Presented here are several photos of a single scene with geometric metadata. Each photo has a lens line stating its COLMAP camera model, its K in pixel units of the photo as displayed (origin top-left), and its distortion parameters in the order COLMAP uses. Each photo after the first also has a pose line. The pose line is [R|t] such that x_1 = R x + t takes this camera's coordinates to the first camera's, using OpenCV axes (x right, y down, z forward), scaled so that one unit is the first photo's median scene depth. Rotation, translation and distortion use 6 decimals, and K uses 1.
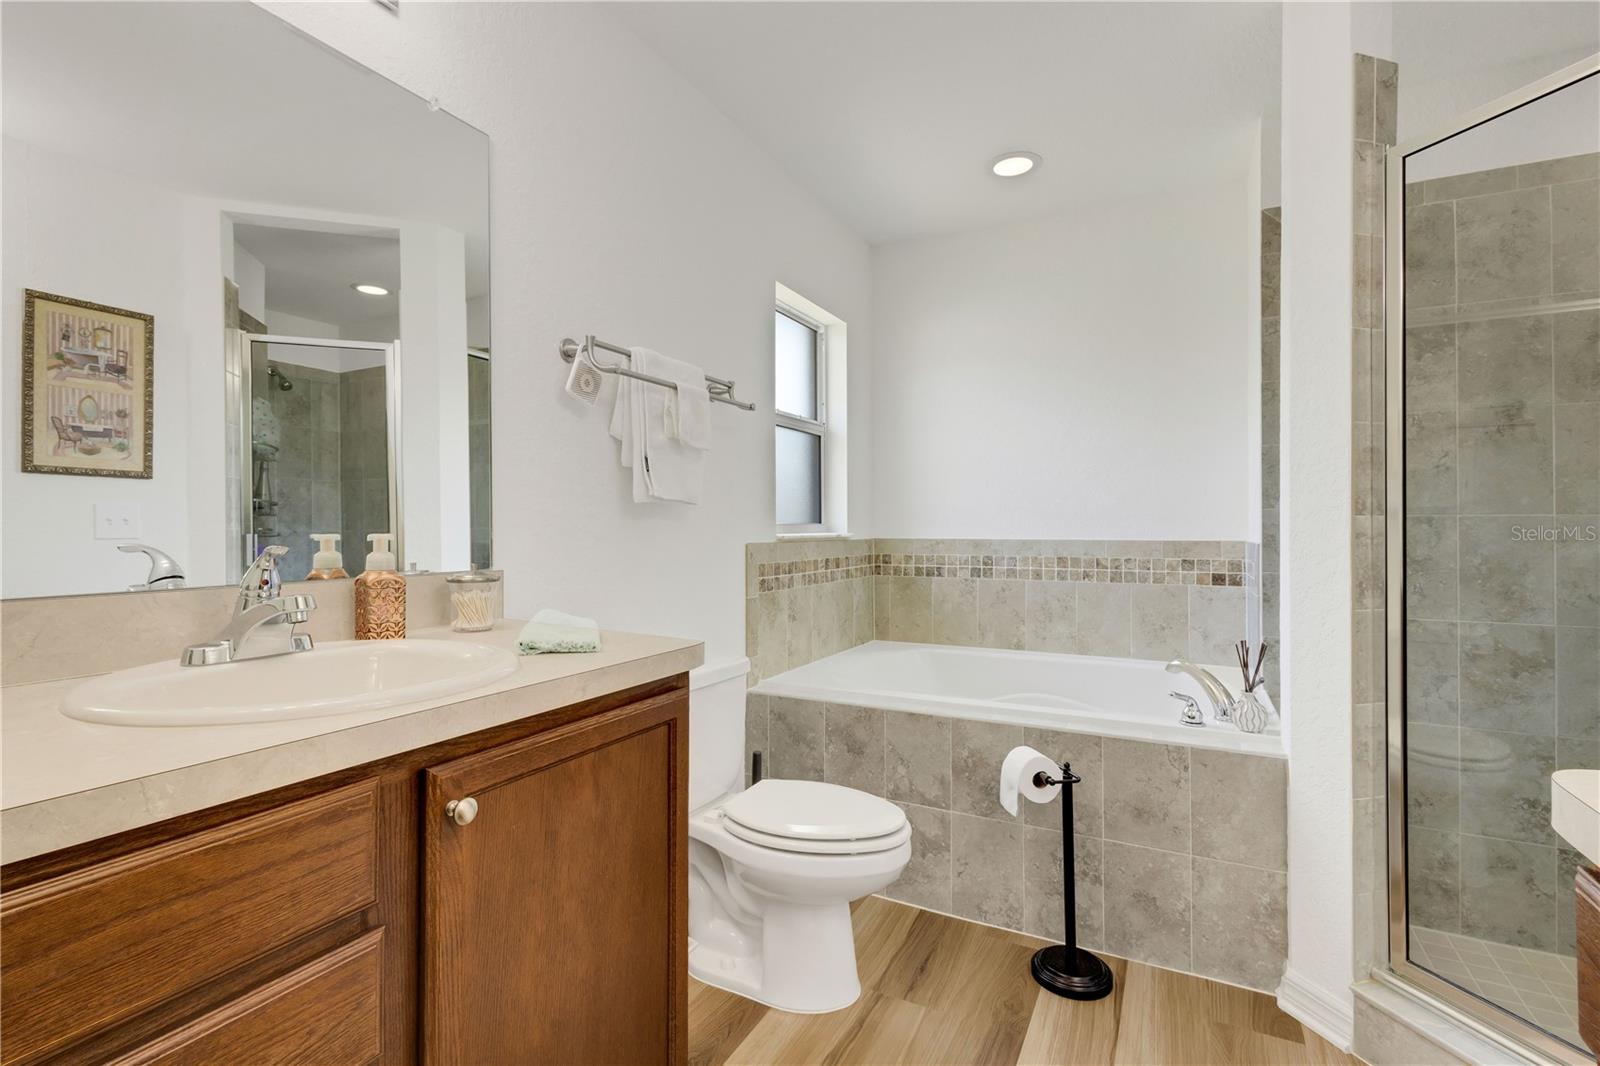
lens RADIAL K [[738.7, 0, 795.4], [0, 738.7, 522.4], [0, 0, 1]] dist [0.011220, -0.003848]
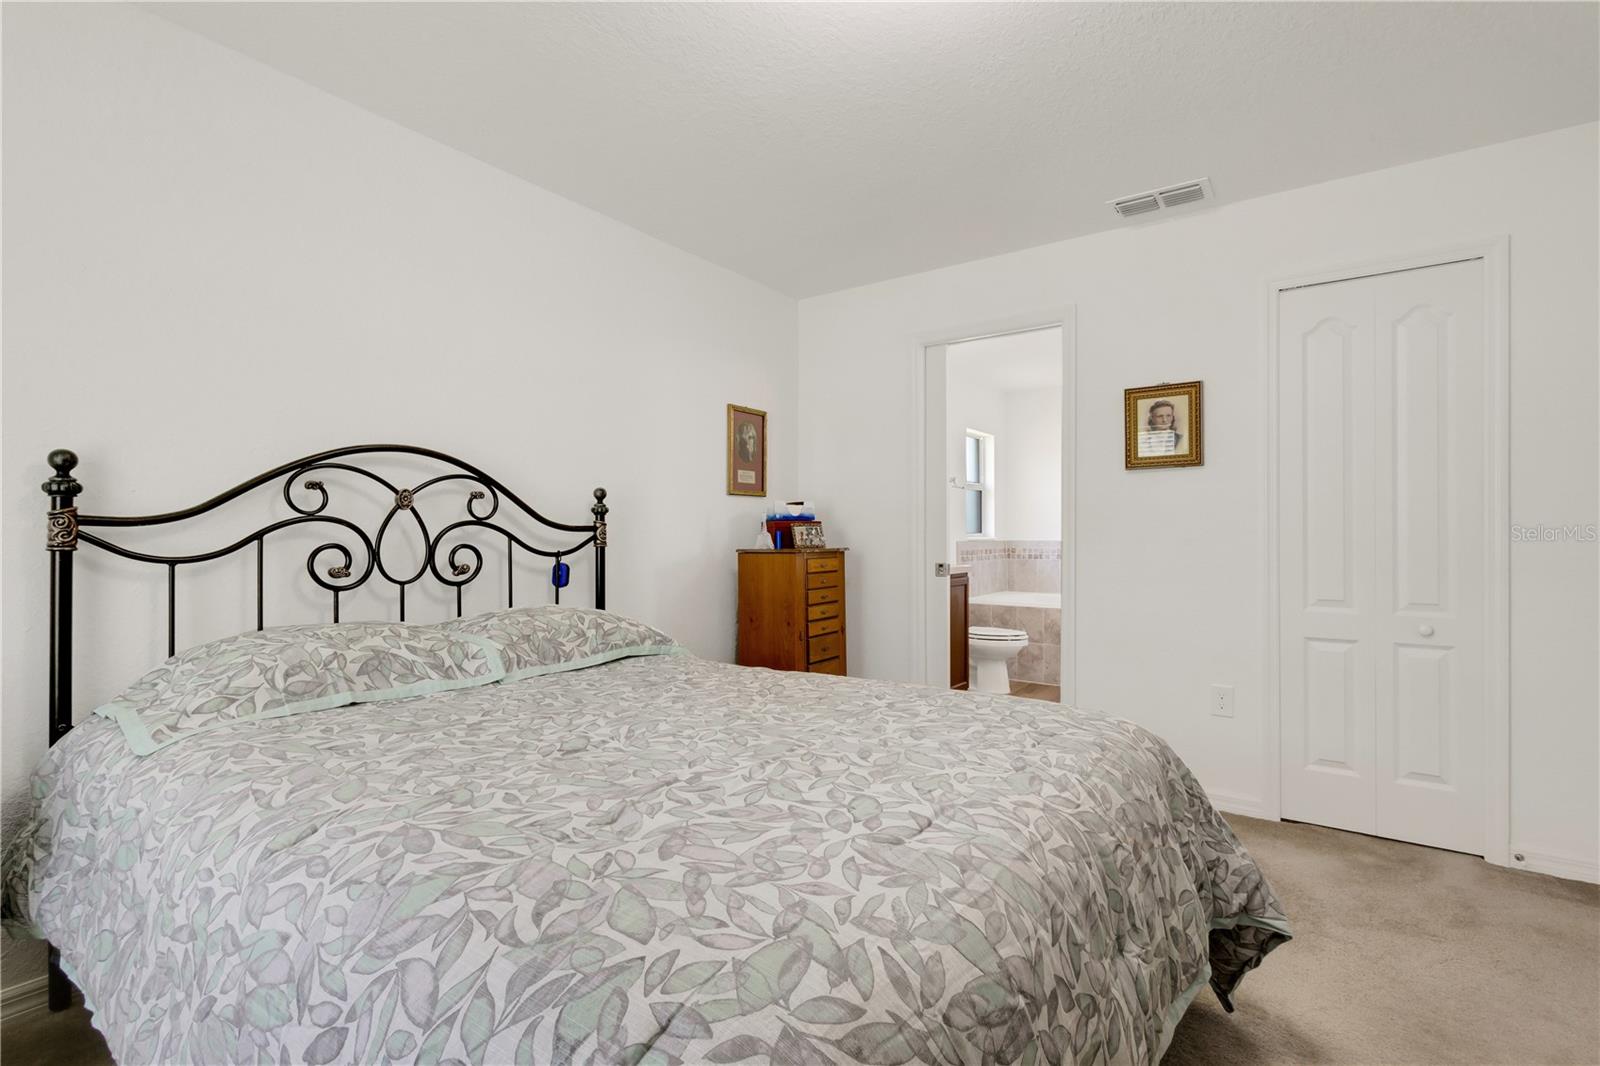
lens RADIAL K [[738.7, 0, 798.0], [0, 738.7, 530.0], [0, 0, 1]] dist [0.011220, -0.003848]
pose [[0.990175, -0.002335, -0.139817, -0.296204], [0.002363, 0.999997, 0.000033, -0.012395], [0.139817, -0.000363, 0.990177, -1.800577]]
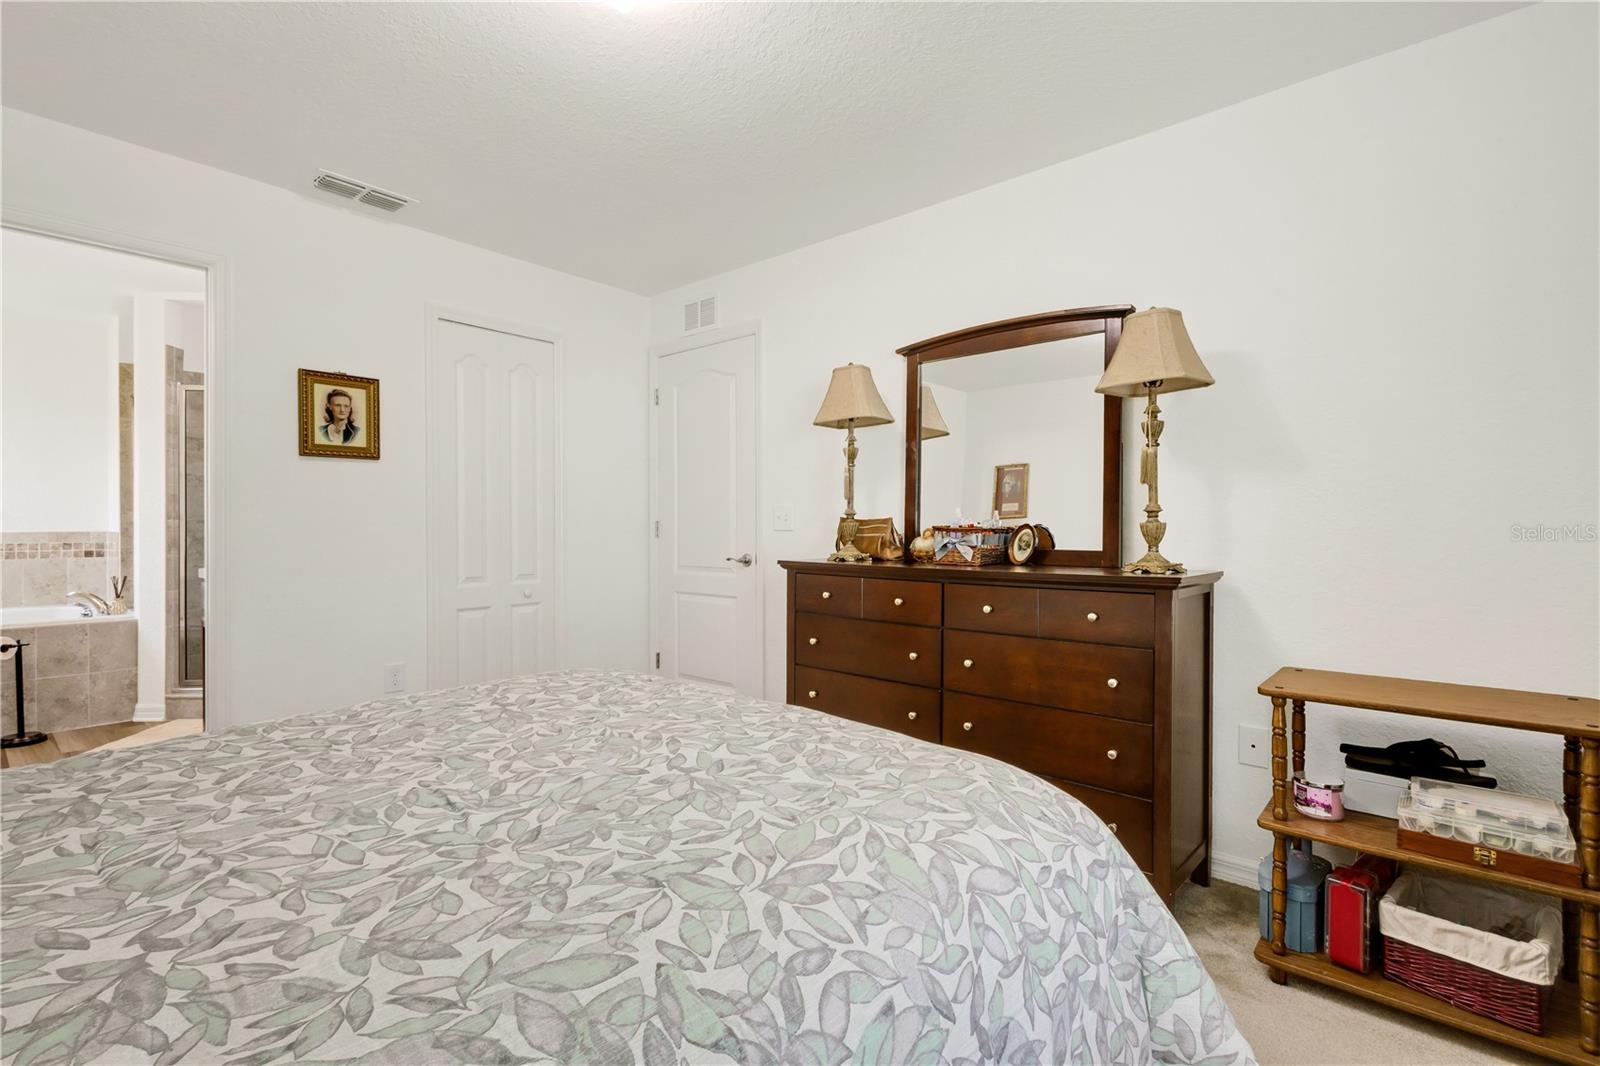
lens RADIAL K [[738.7, 0, 797.2], [0, 738.7, 531.4], [0, 0, 1]] dist [0.011220, -0.003848]
pose [[0.235024, -0.008480, 0.971953, -1.034272], [-0.008621, 0.999904, 0.010808, -0.012632], [-0.971951, -0.010920, 0.234929, -1.443984]]
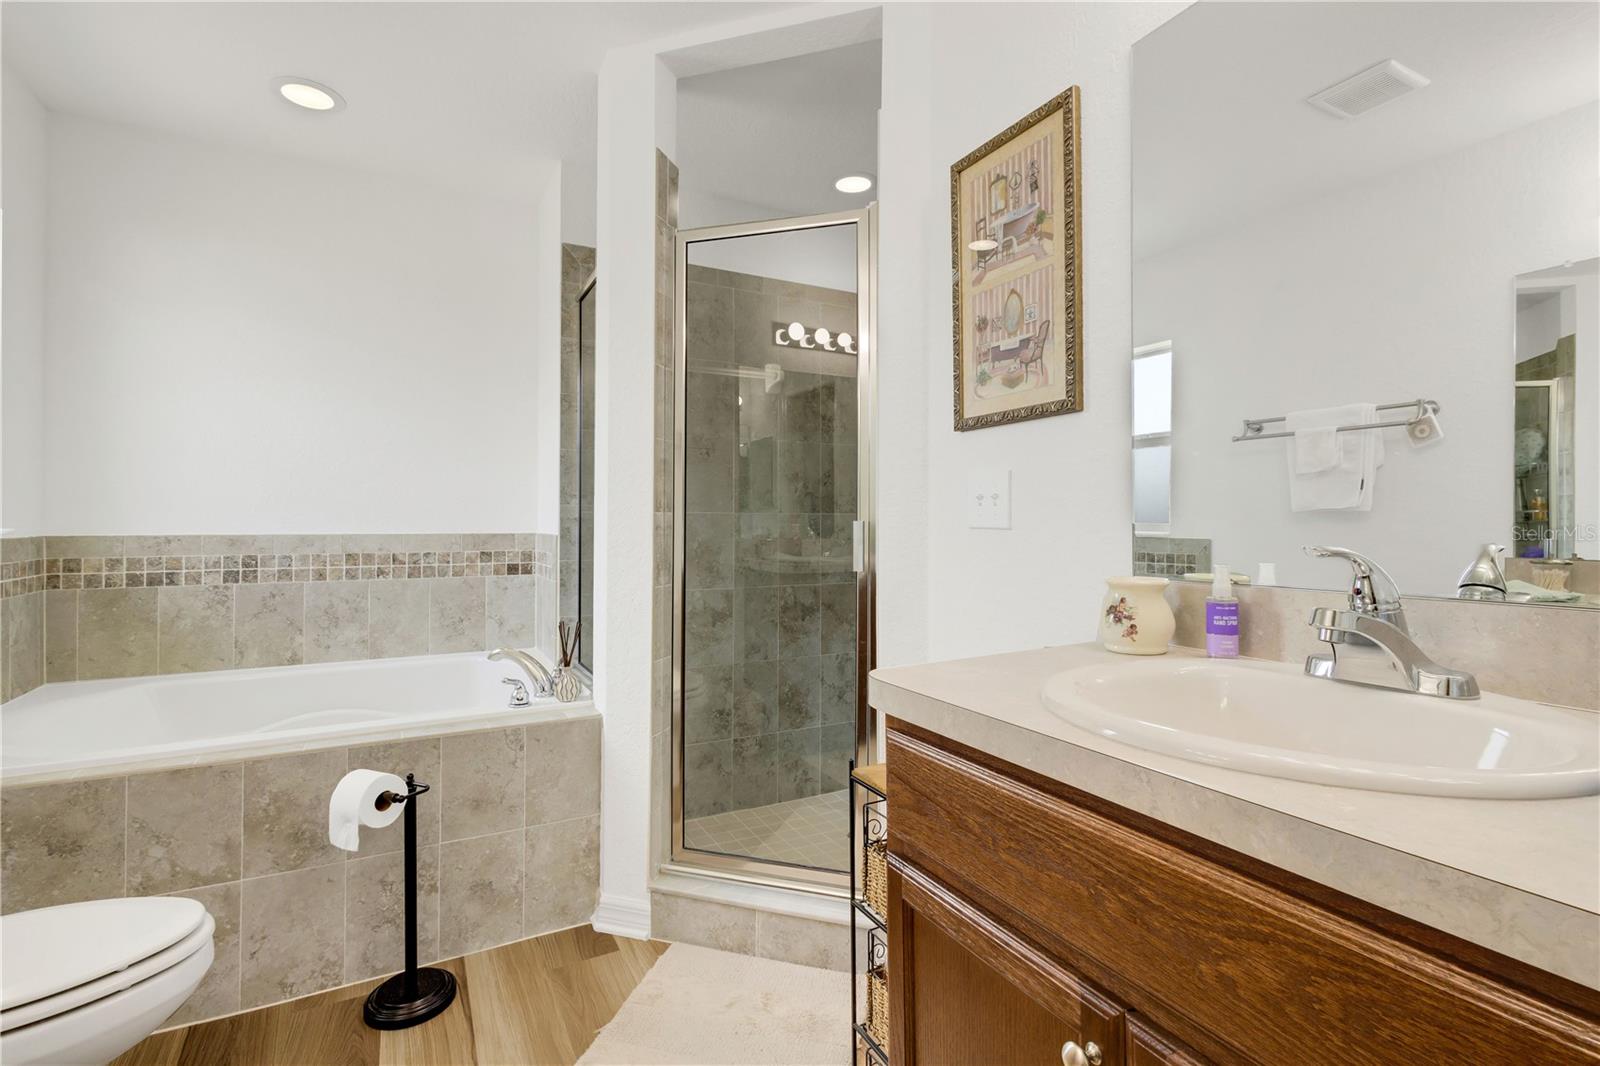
lens RADIAL K [[738.7, 0, 797.4], [0, 738.7, 516.1], [0, 0, 1]] dist [0.011220, -0.003848]
pose [[0.563908, 0.007630, 0.825803, -0.120631], [-0.008290, 0.999959, -0.003578, 0.000246], [-0.825796, -0.004828, 0.563948, 0.070247]]
